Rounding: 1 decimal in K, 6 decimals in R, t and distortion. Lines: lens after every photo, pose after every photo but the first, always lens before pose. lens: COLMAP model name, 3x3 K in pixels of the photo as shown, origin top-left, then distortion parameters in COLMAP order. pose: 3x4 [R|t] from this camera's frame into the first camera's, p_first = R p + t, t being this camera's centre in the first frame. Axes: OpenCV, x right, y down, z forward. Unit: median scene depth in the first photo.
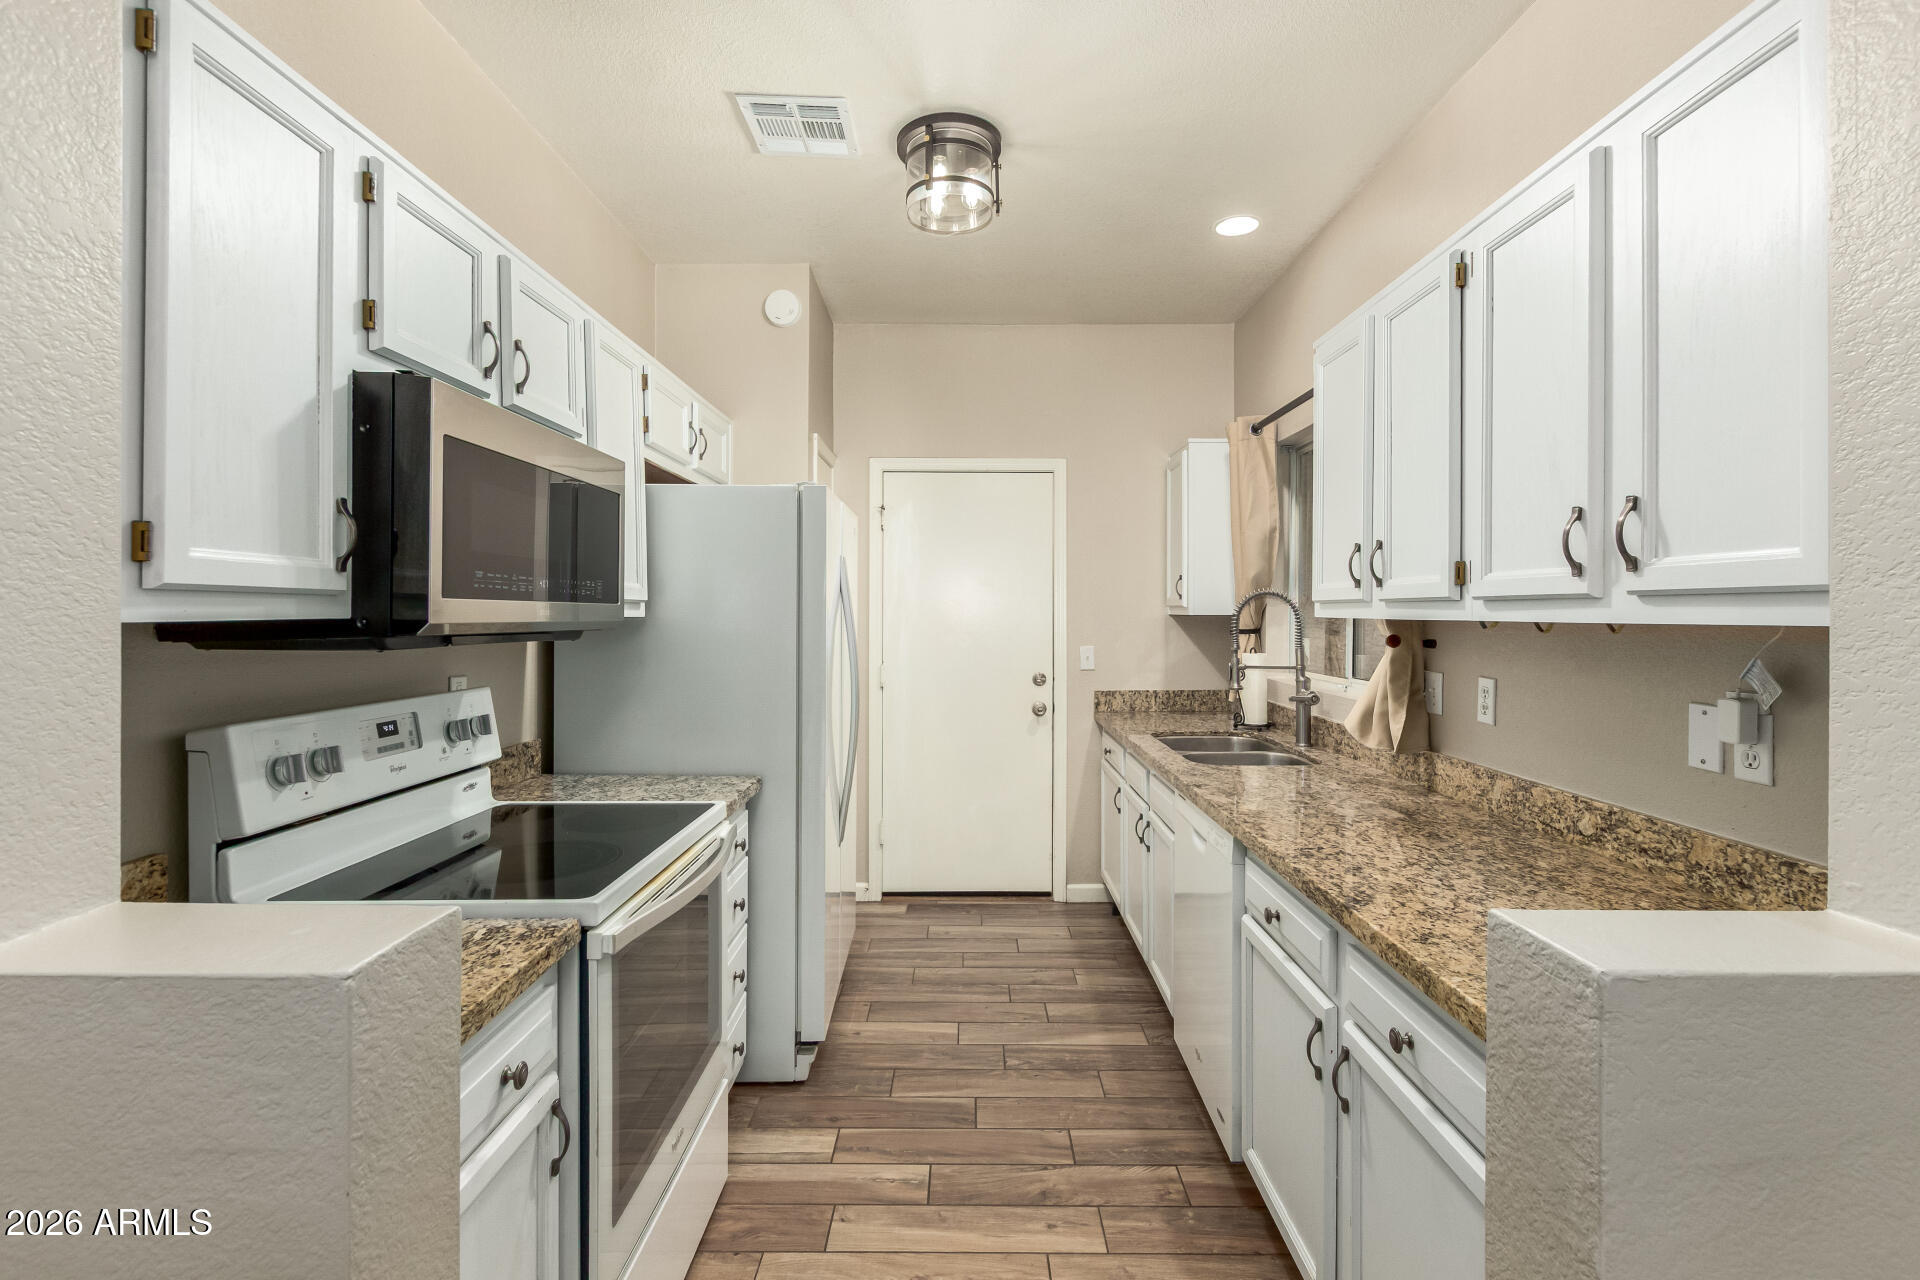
lens RADIAL K [[896.3, 0, 963.4], [0, 896.3, 627.7], [0, 0, 1]] dist [-0.001507, 0.000034]
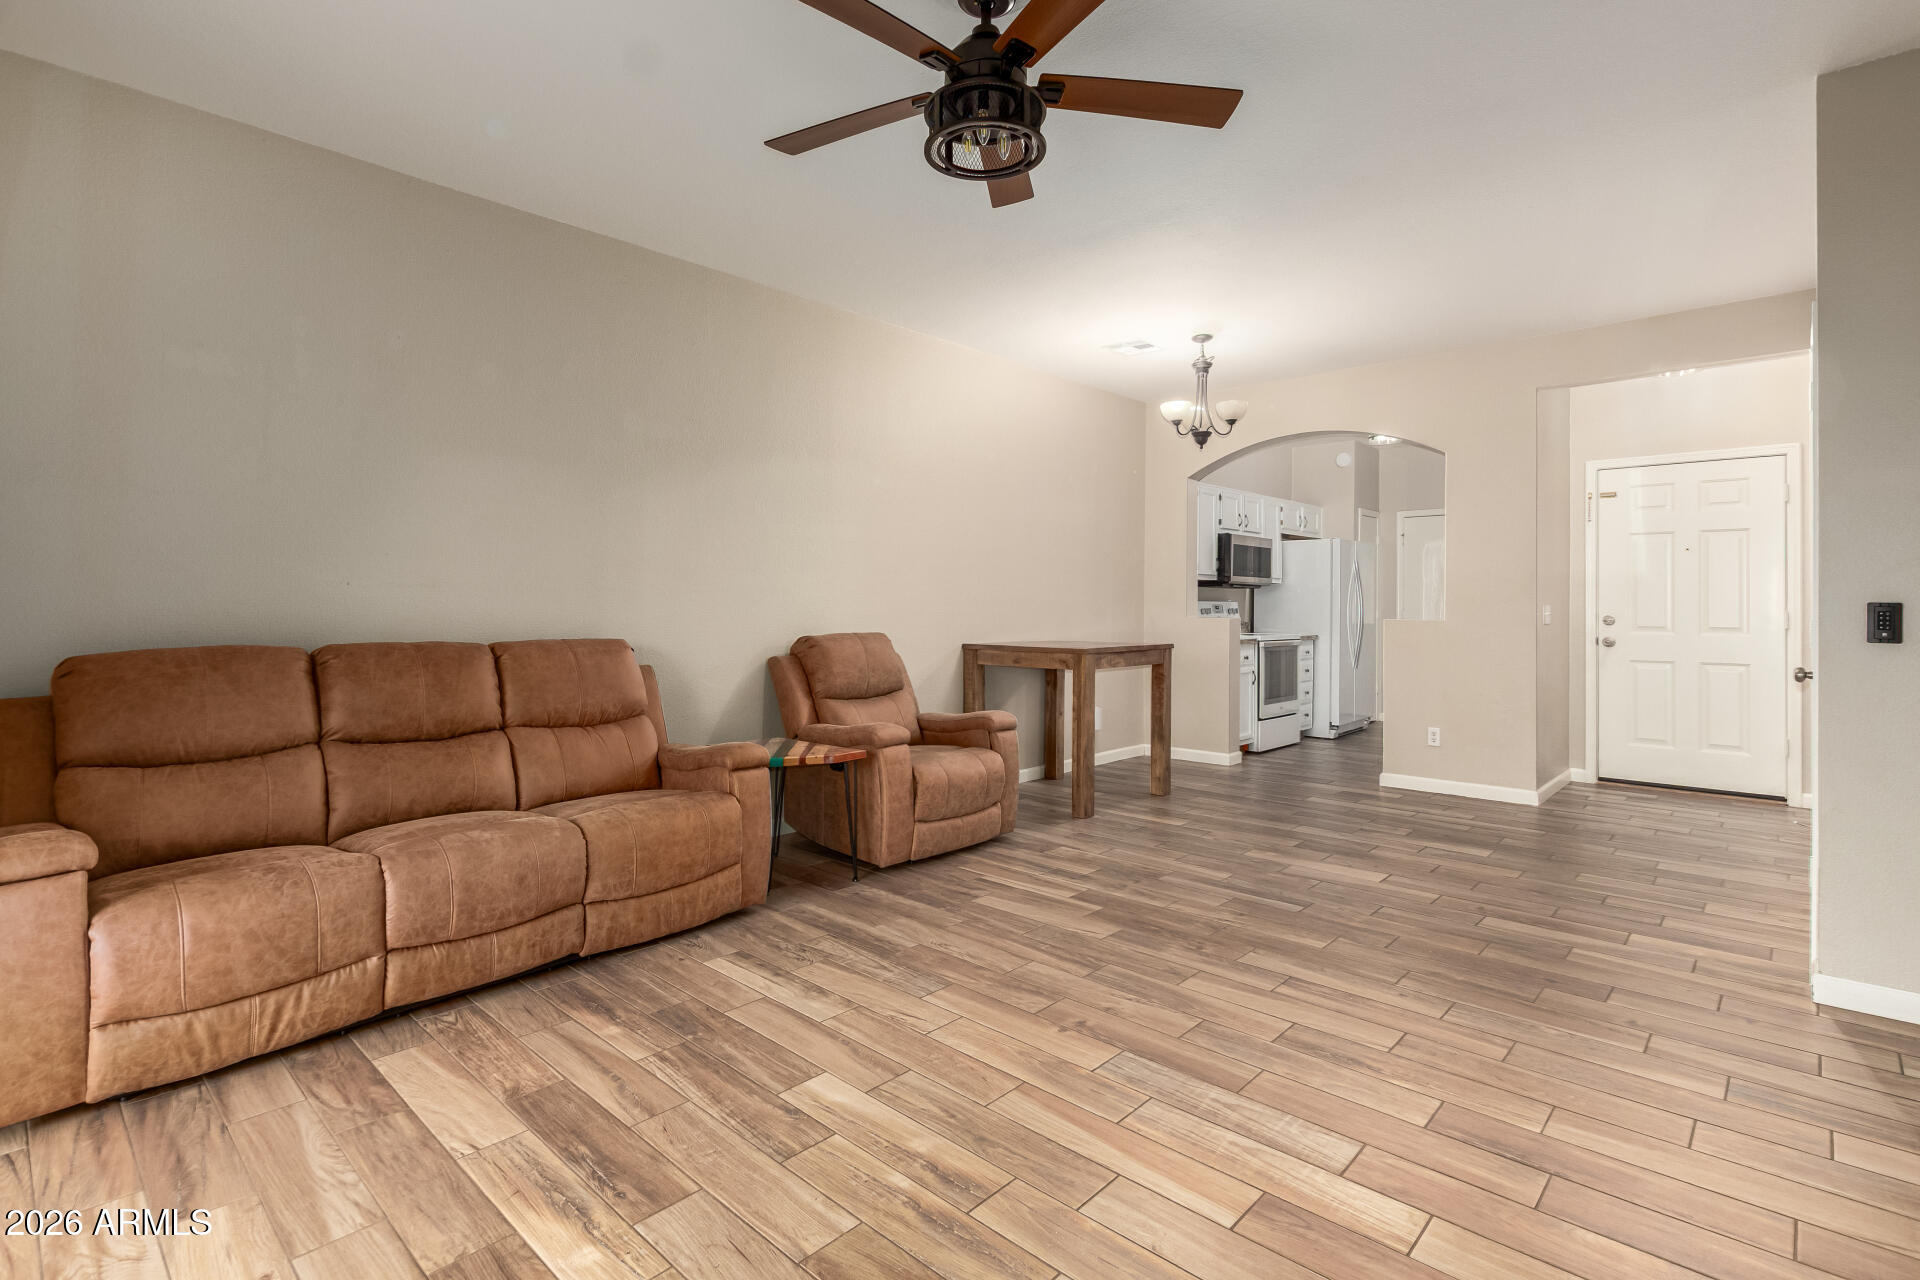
lens RADIAL K [[896.3, 0, 959.4], [0, 896.3, 625.6], [0, 0, 1]] dist [-0.001507, 0.000034]
pose [[0.738094, 0.009699, -0.674628, 1.372504], [-0.008506, 0.999951, 0.005071, 0.188787], [0.674644, 0.001995, 0.738141, -3.062729]]
